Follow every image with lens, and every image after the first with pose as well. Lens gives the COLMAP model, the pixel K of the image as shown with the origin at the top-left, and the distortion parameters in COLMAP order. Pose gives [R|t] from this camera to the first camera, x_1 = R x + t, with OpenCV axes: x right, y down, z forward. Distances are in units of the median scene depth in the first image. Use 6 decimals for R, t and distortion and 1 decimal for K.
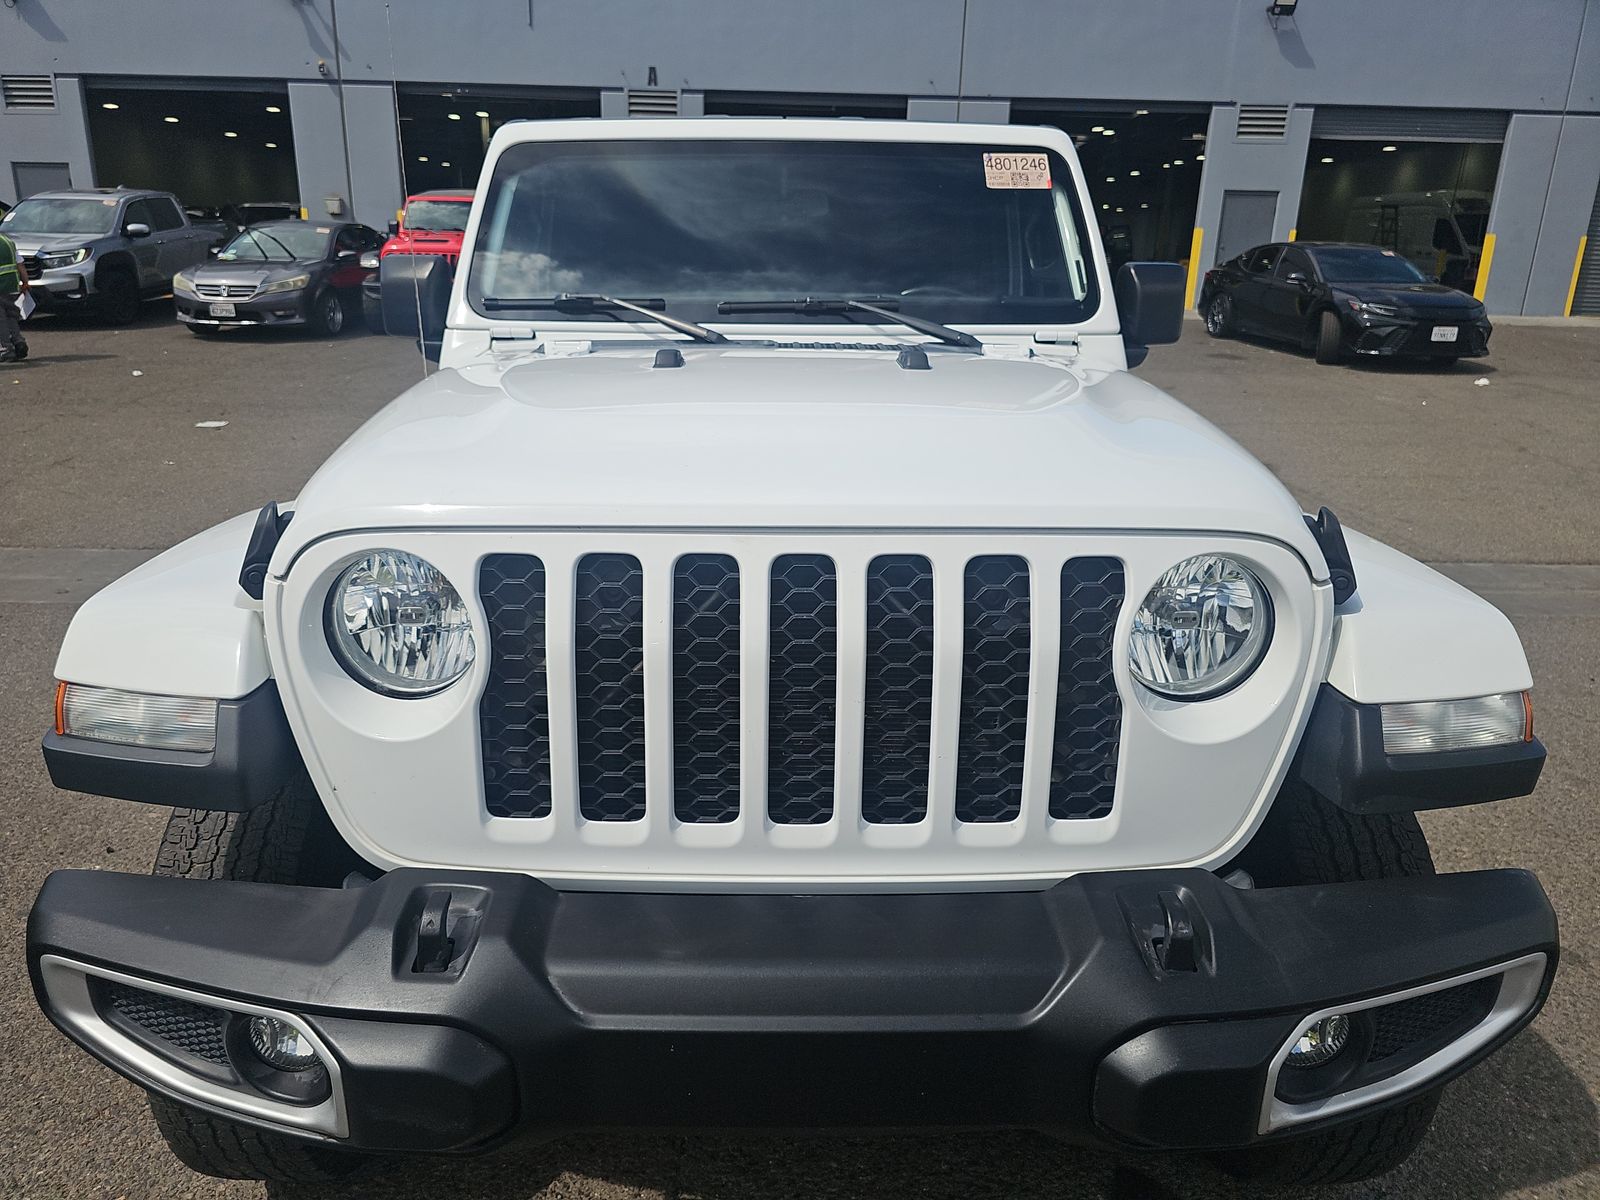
lens RADIAL K [[1066.1, 0, 798.1], [0, 1066.1, 593.8], [0, 0, 1]] dist [0.022178, -0.025408]
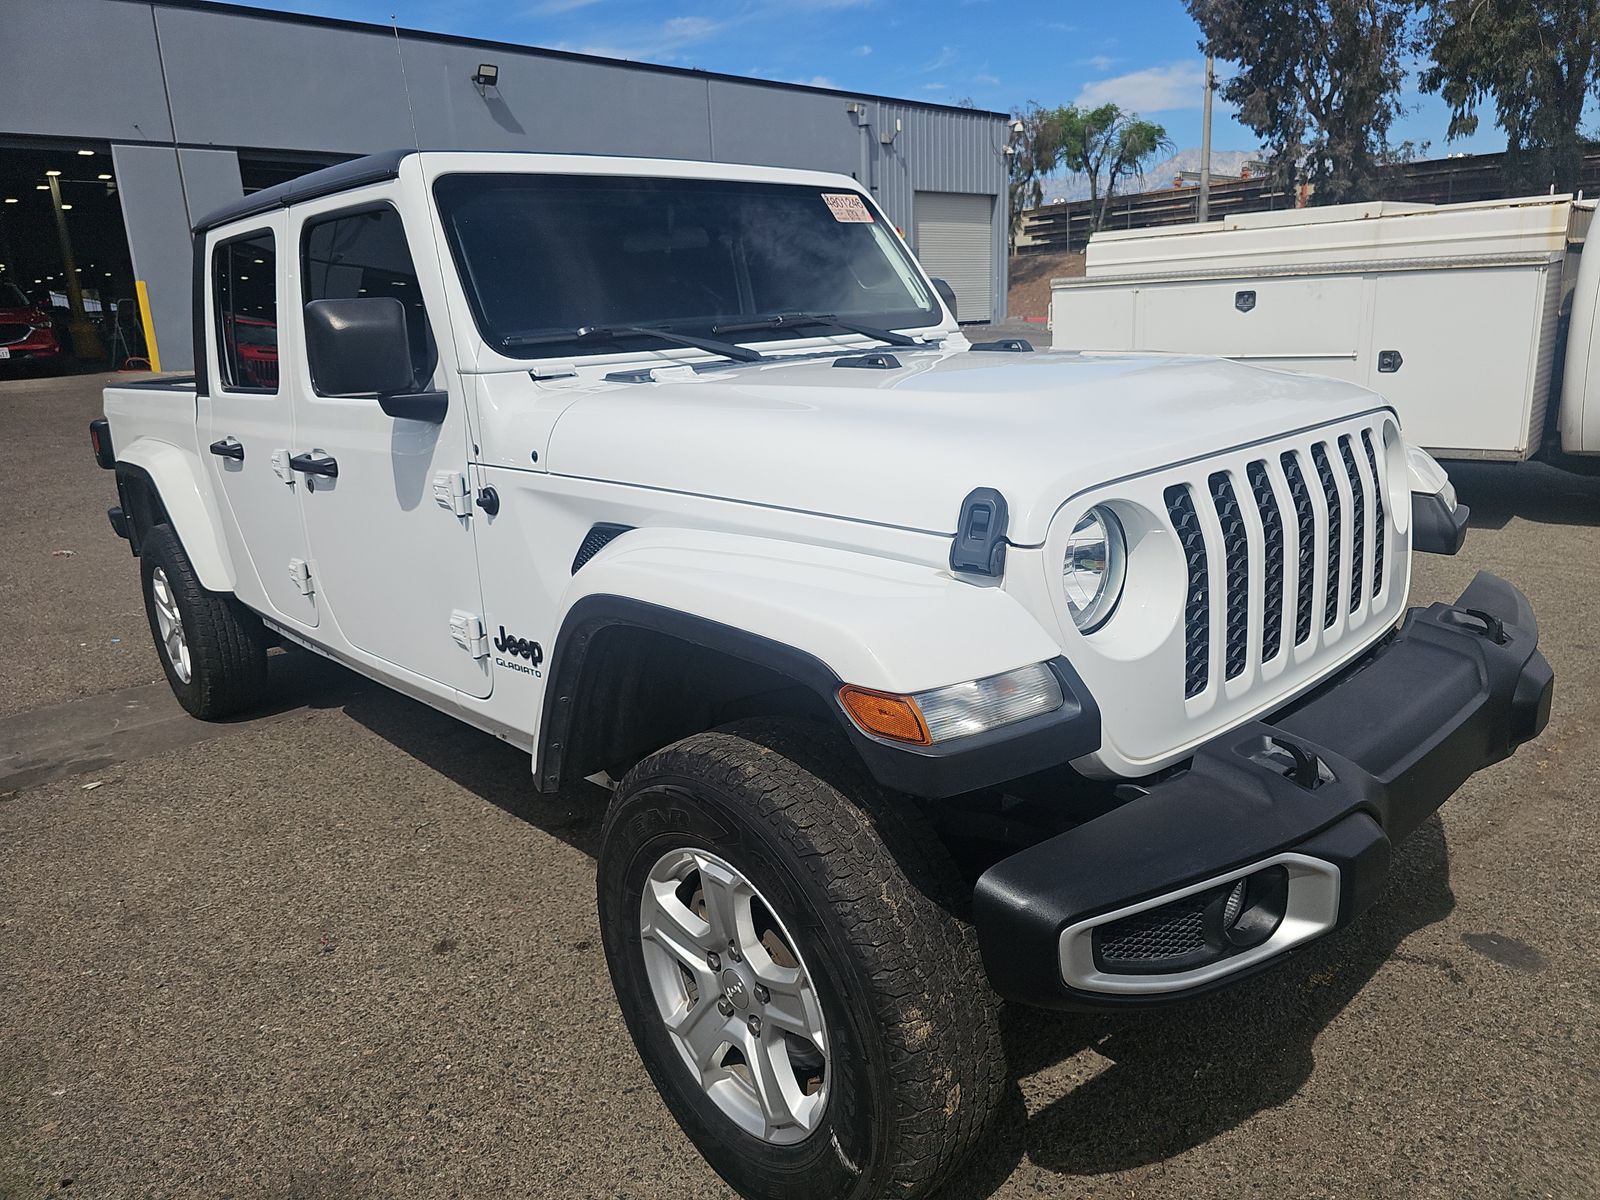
lens RADIAL K [[1066.1, 0, 780.3], [0, 1066.1, 566.9], [0, 0, 1]] dist [0.022178, -0.025408]
pose [[0.760835, -0.203571, 0.616189, -0.556067], [0.244655, 0.969440, 0.018189, -0.032019], [-0.601061, 0.136915, 0.787388, 0.114826]]
